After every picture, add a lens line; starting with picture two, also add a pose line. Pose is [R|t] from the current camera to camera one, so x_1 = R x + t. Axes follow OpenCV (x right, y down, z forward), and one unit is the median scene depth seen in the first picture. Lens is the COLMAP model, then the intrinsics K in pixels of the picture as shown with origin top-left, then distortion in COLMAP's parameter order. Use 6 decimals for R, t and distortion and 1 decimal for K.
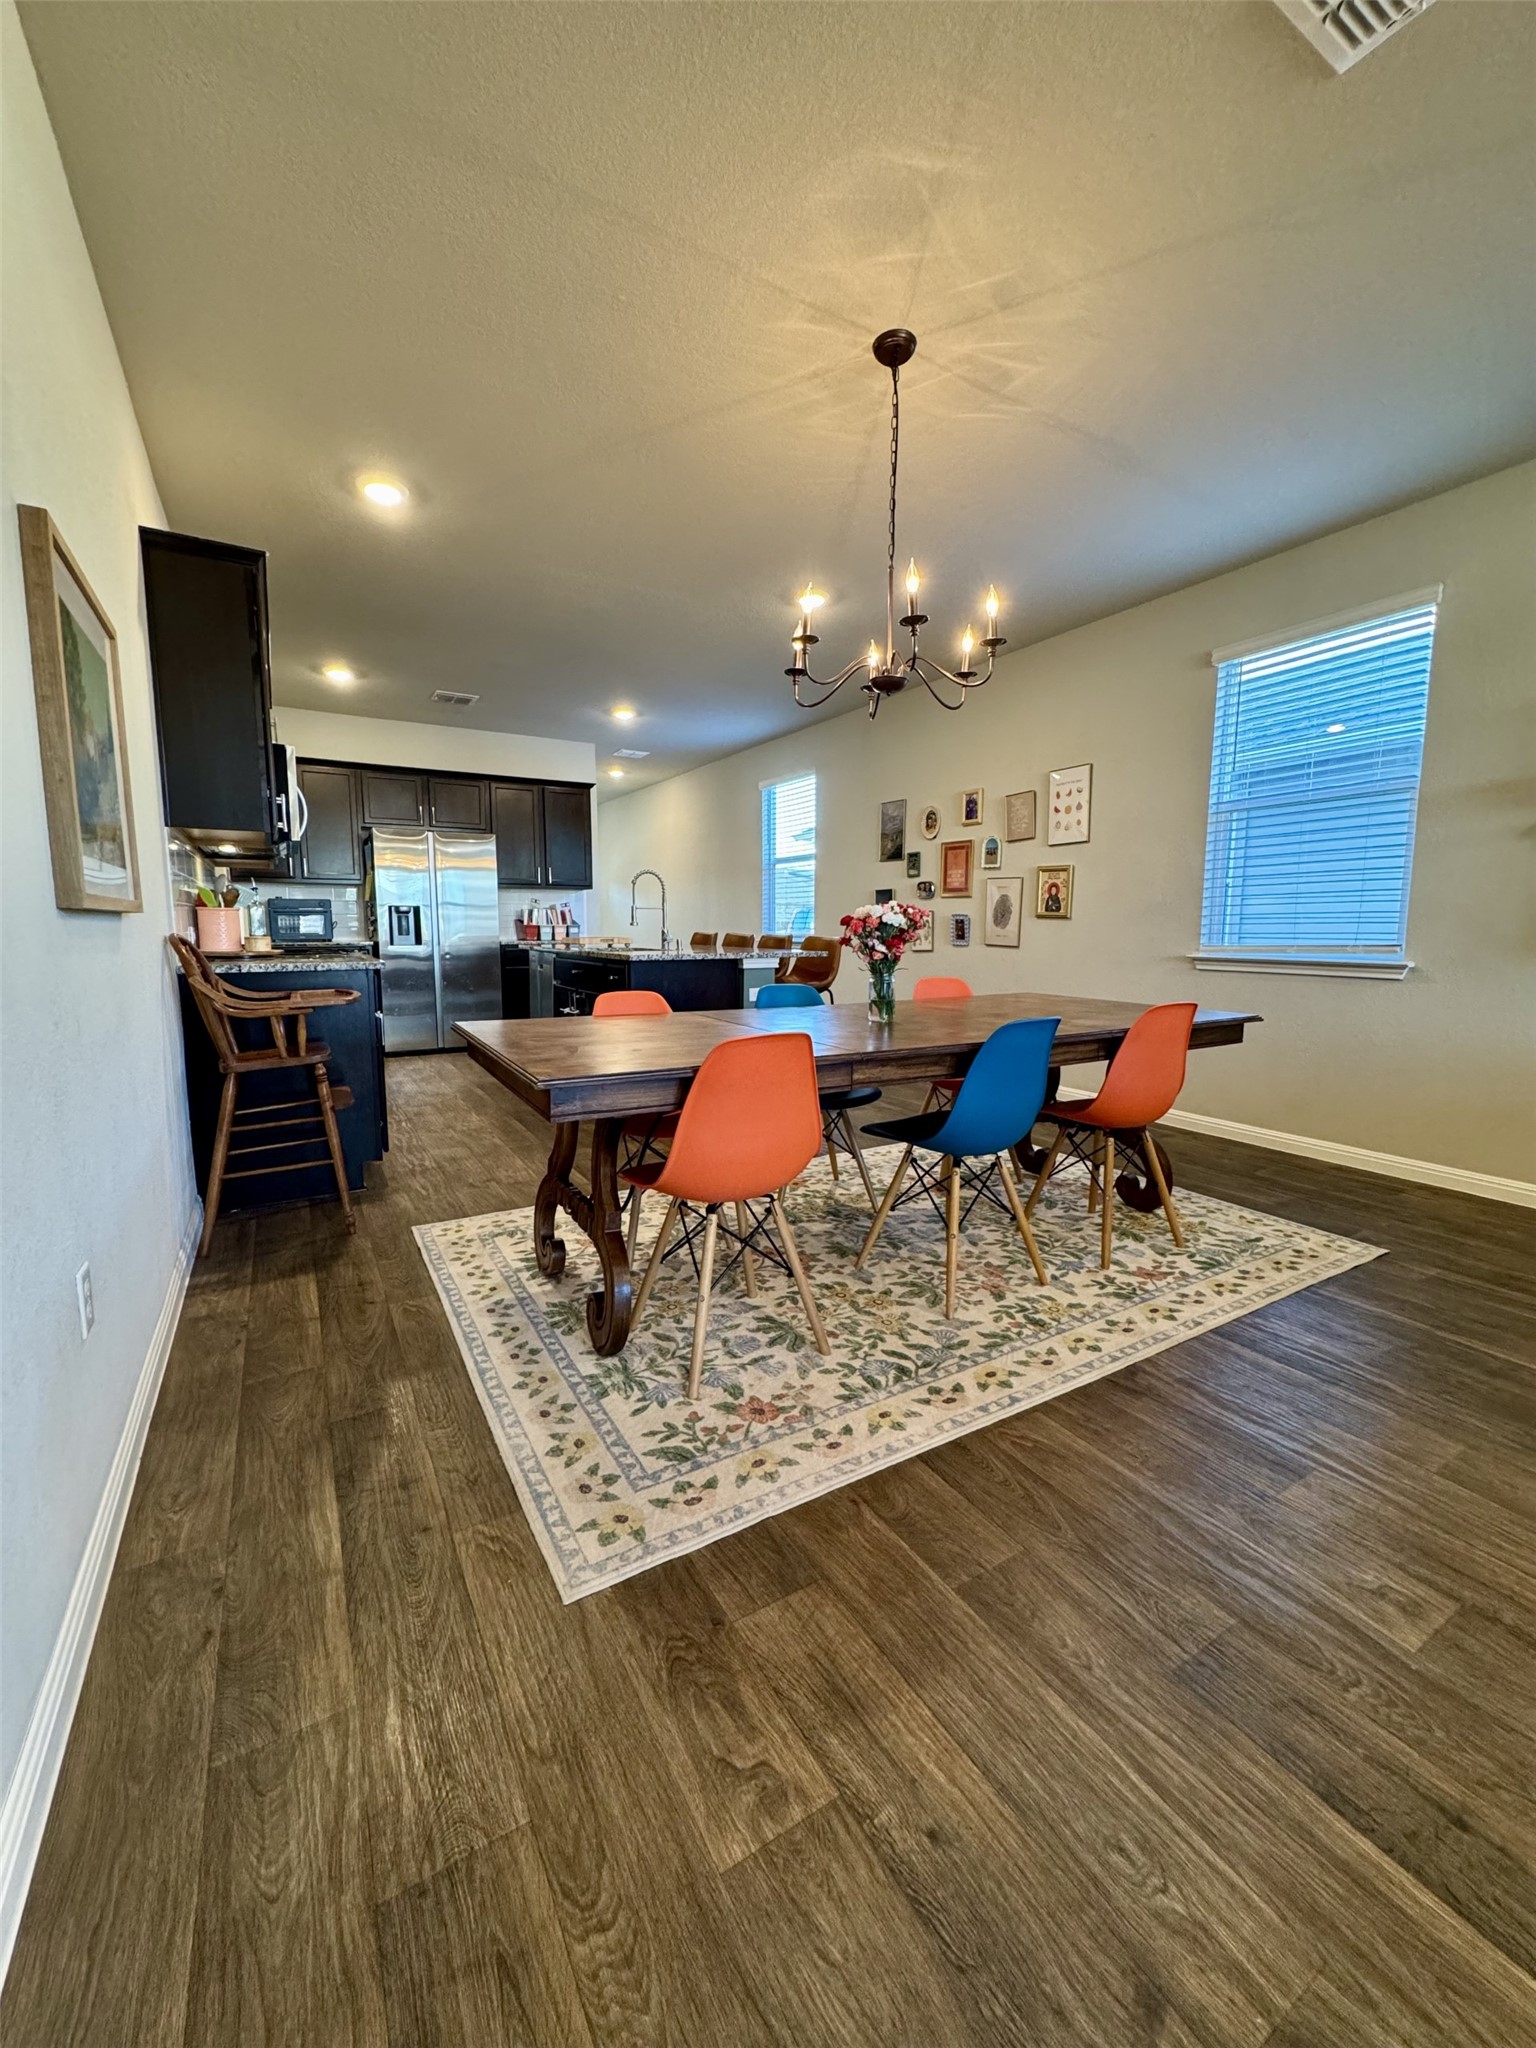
lens RADIAL K [[810.0, 0, 768.0], [0, 810.0, 1024.0], [0, 0, 1]] dist [0.000340, 0.000212]
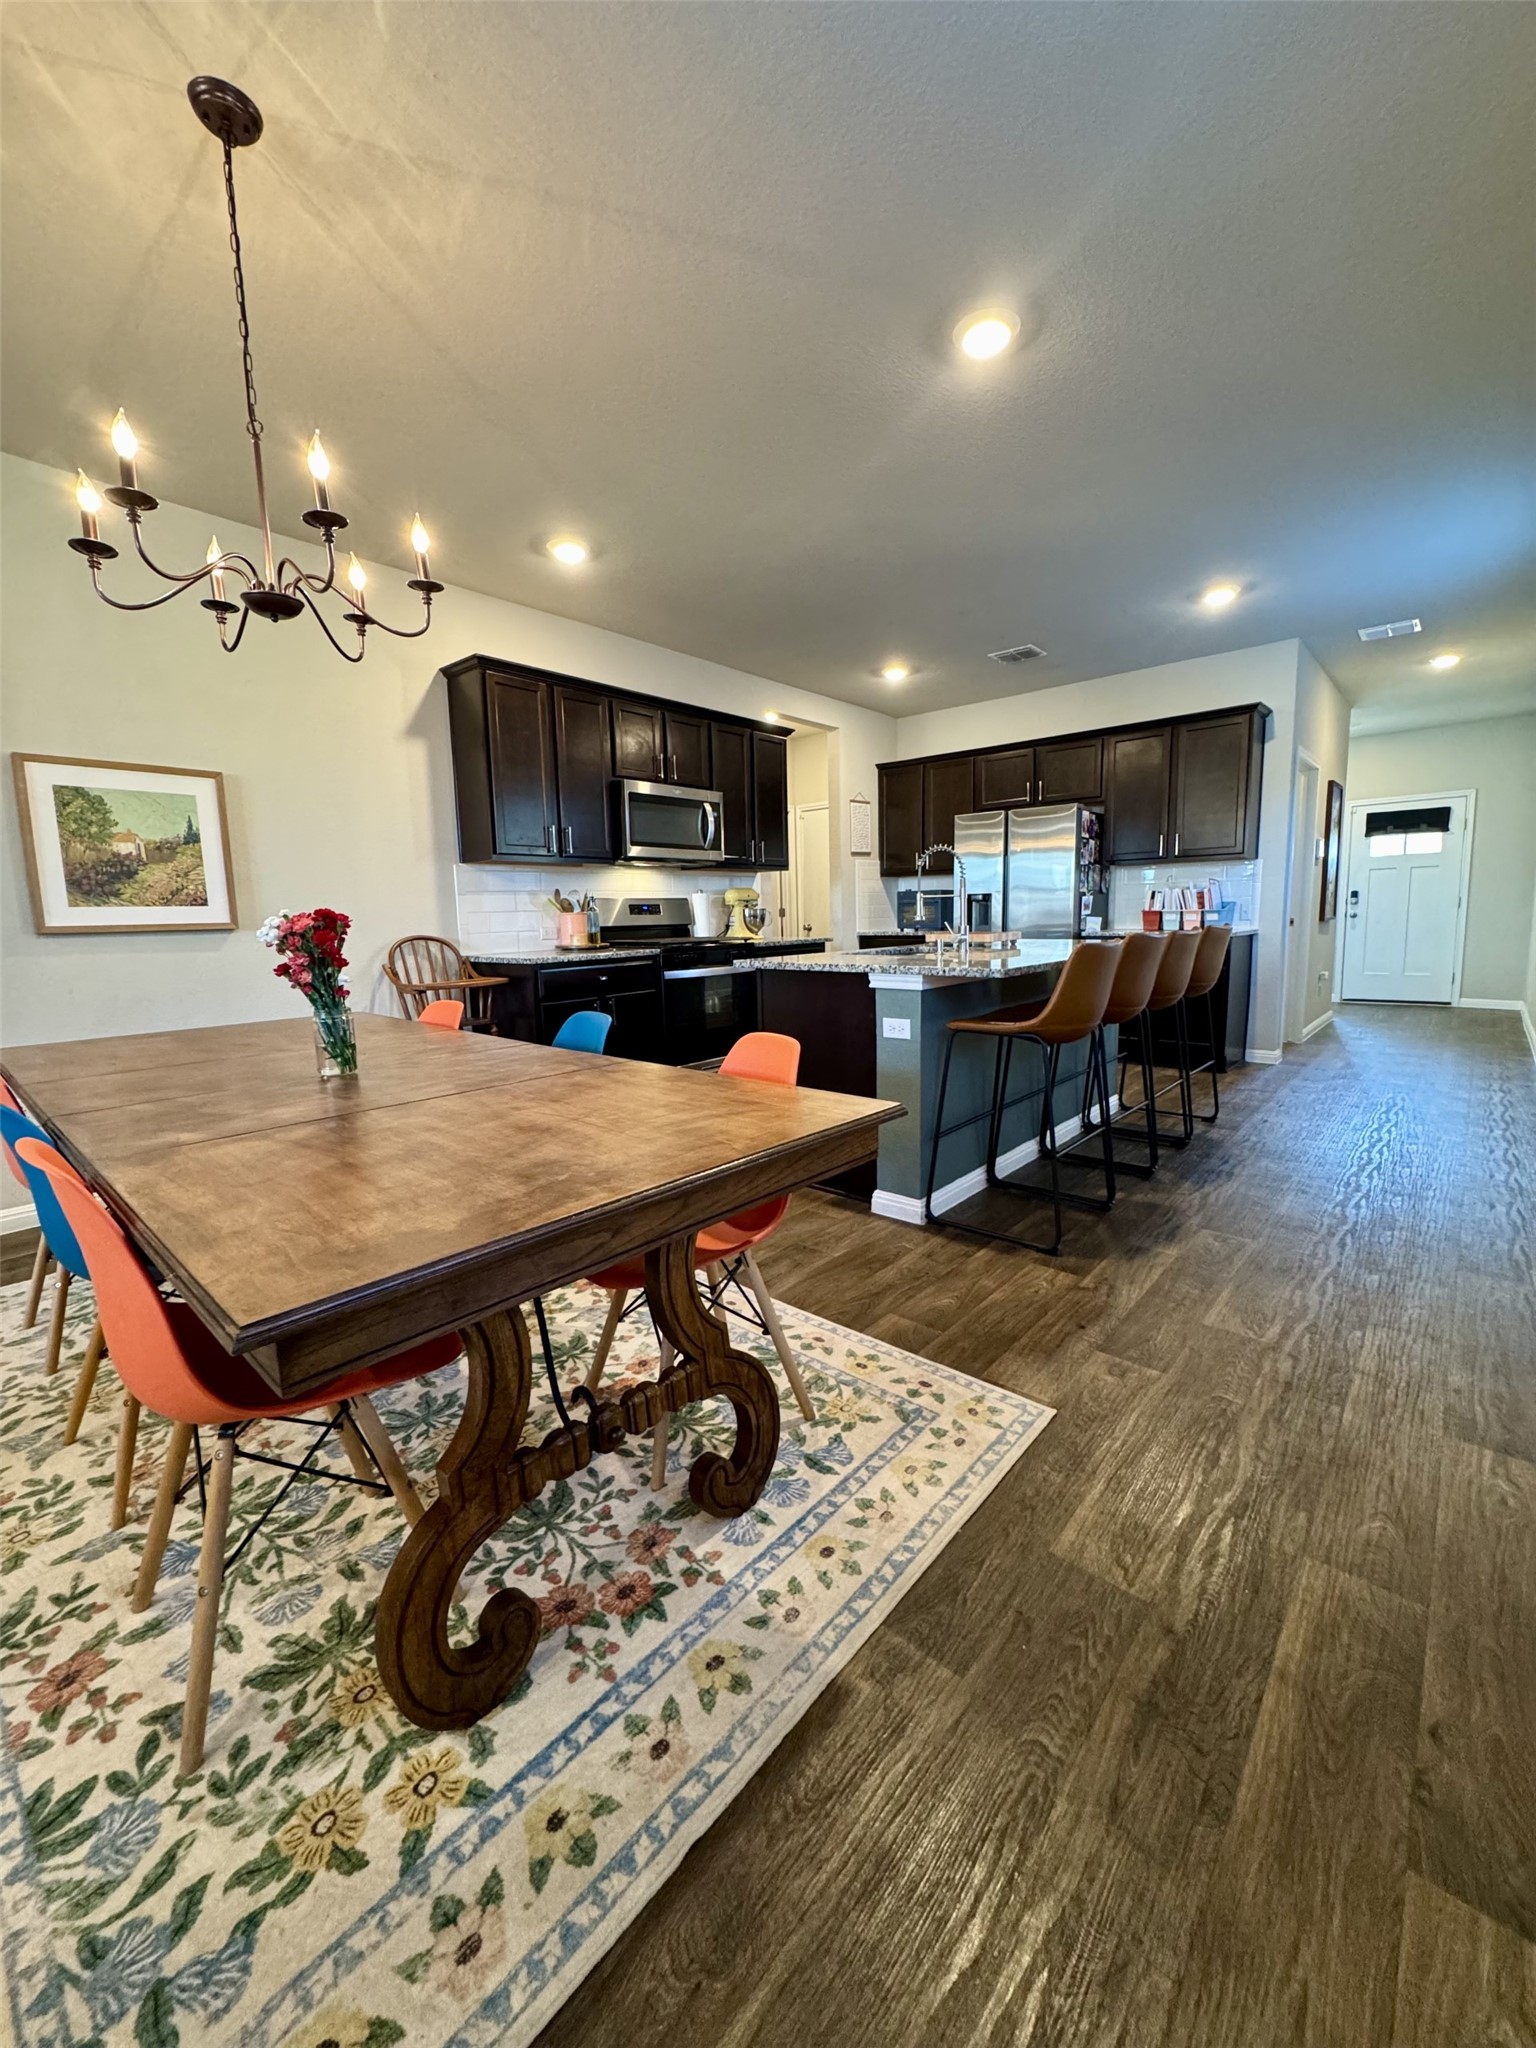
lens RADIAL K [[810.0, 0, 768.0], [0, 810.0, 1024.0], [0, 0, 1]] dist [0.000340, 0.000212]
pose [[0.309768, 0.123238, -0.942792, 0.932280], [-0.094092, 0.990671, 0.098581, -0.154515], [0.946145, 0.058171, 0.318474, 1.124422]]
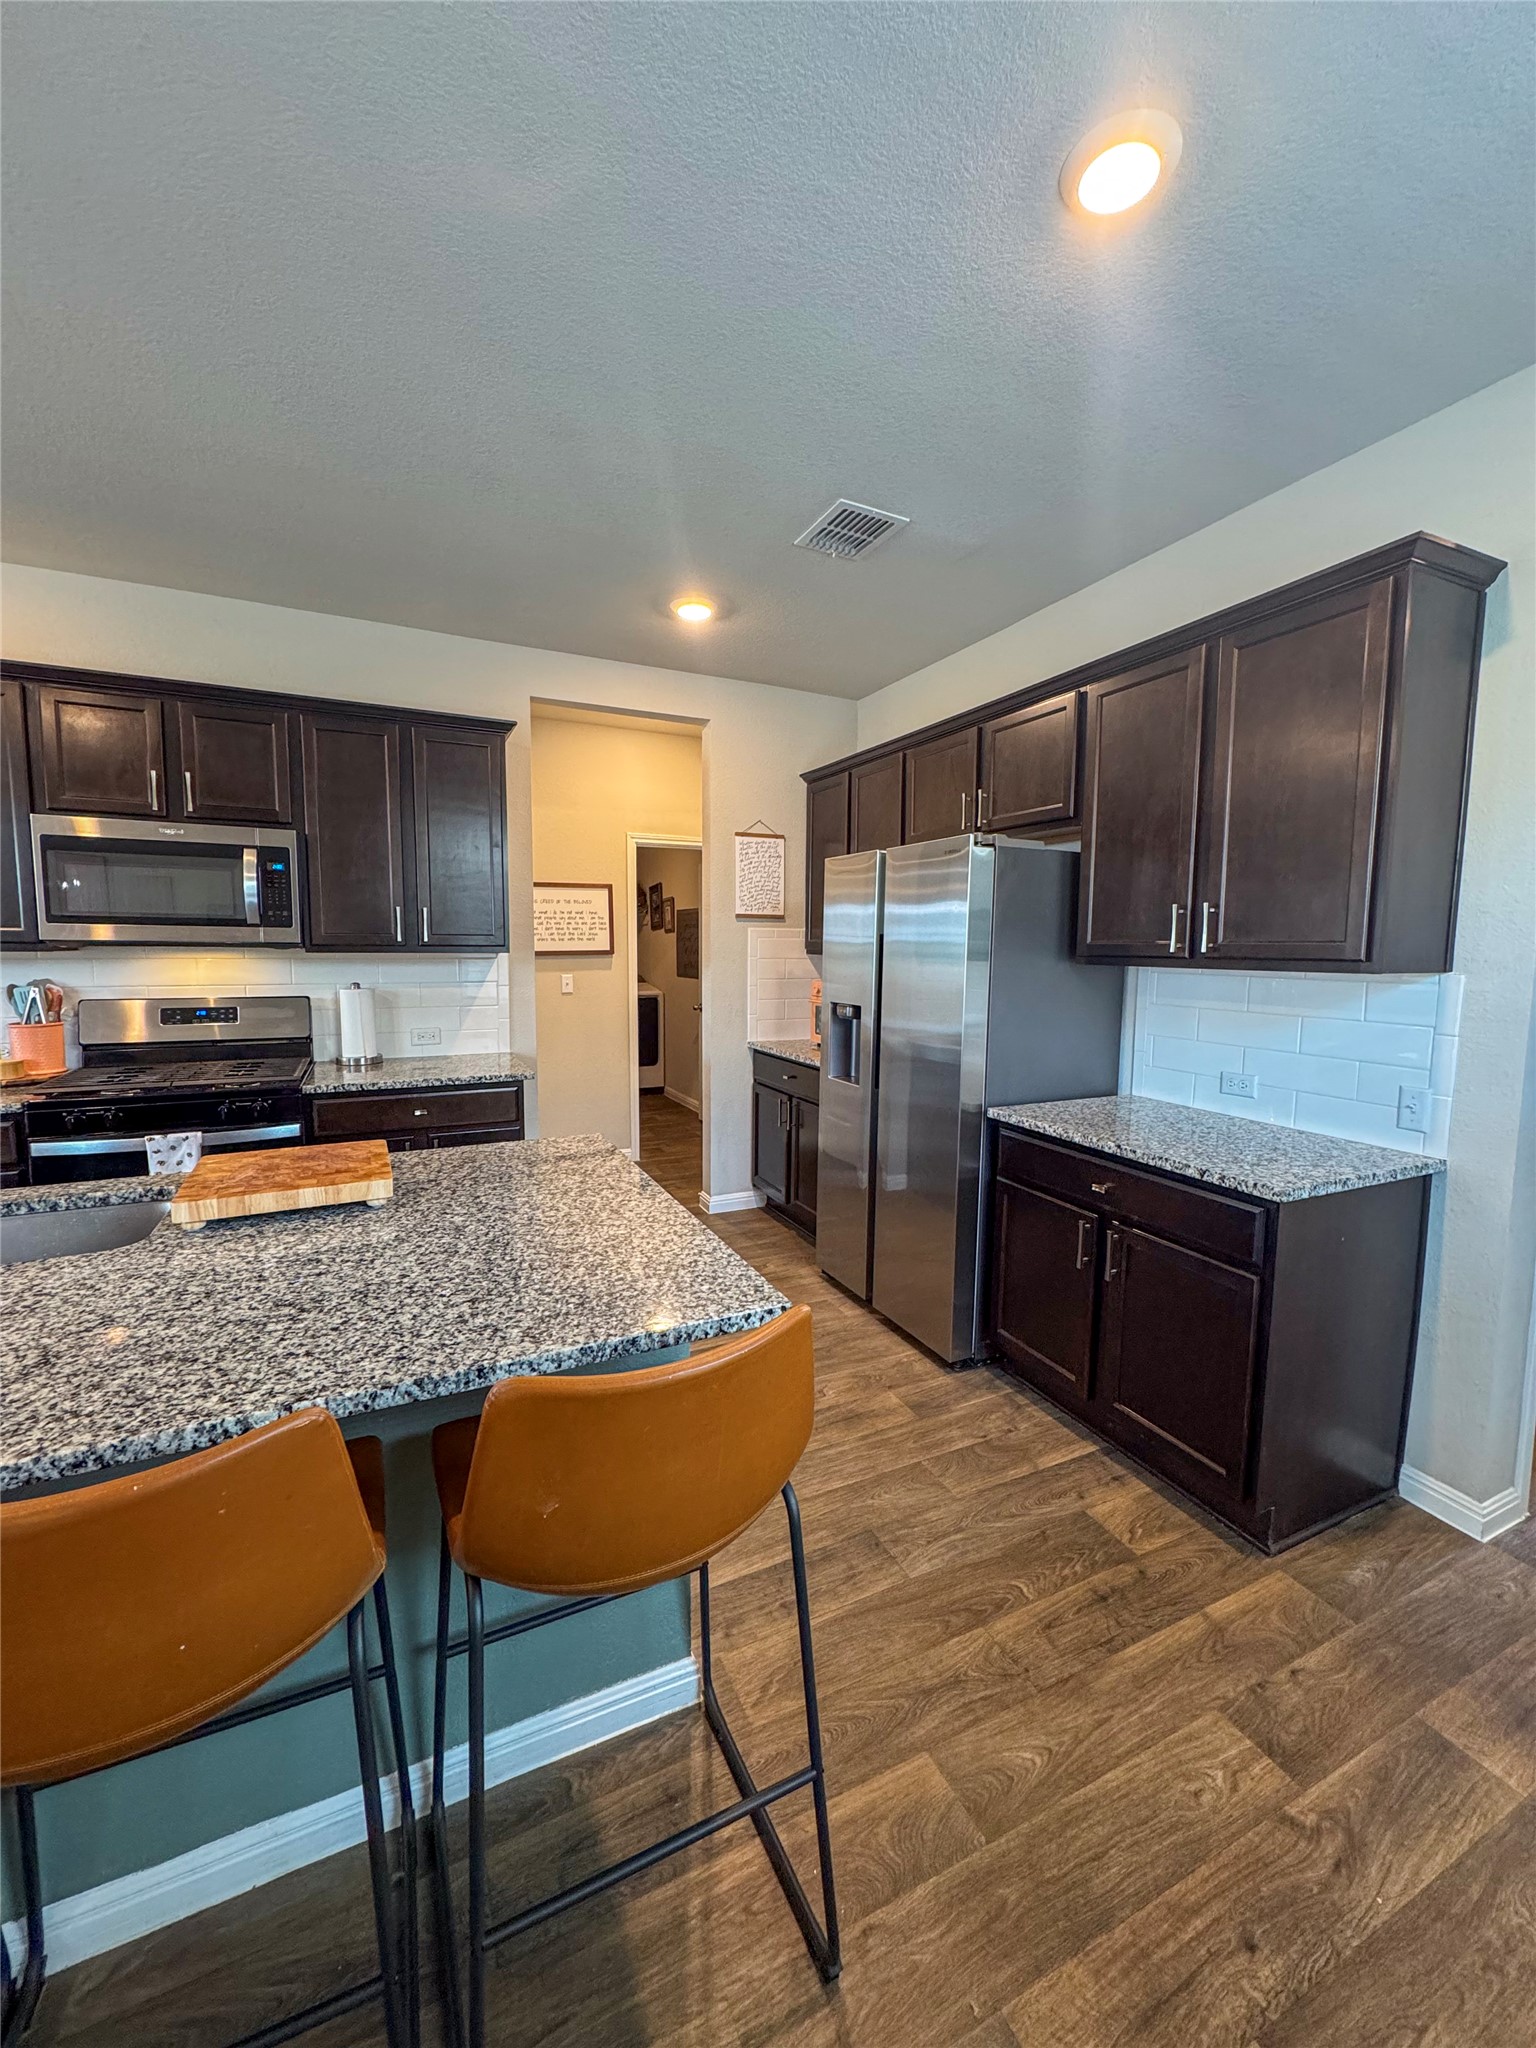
lens RADIAL K [[797.2, 0, 768.0], [0, 797.2, 1024.0], [0, 0, 1]] dist [-0.001077, -0.000117]
pose [[-0.091996, 0.102606, -0.990459, 0.125749], [-0.129257, 0.985031, 0.114050, -0.437944], [0.987334, 0.138516, -0.077356, 2.368238]]
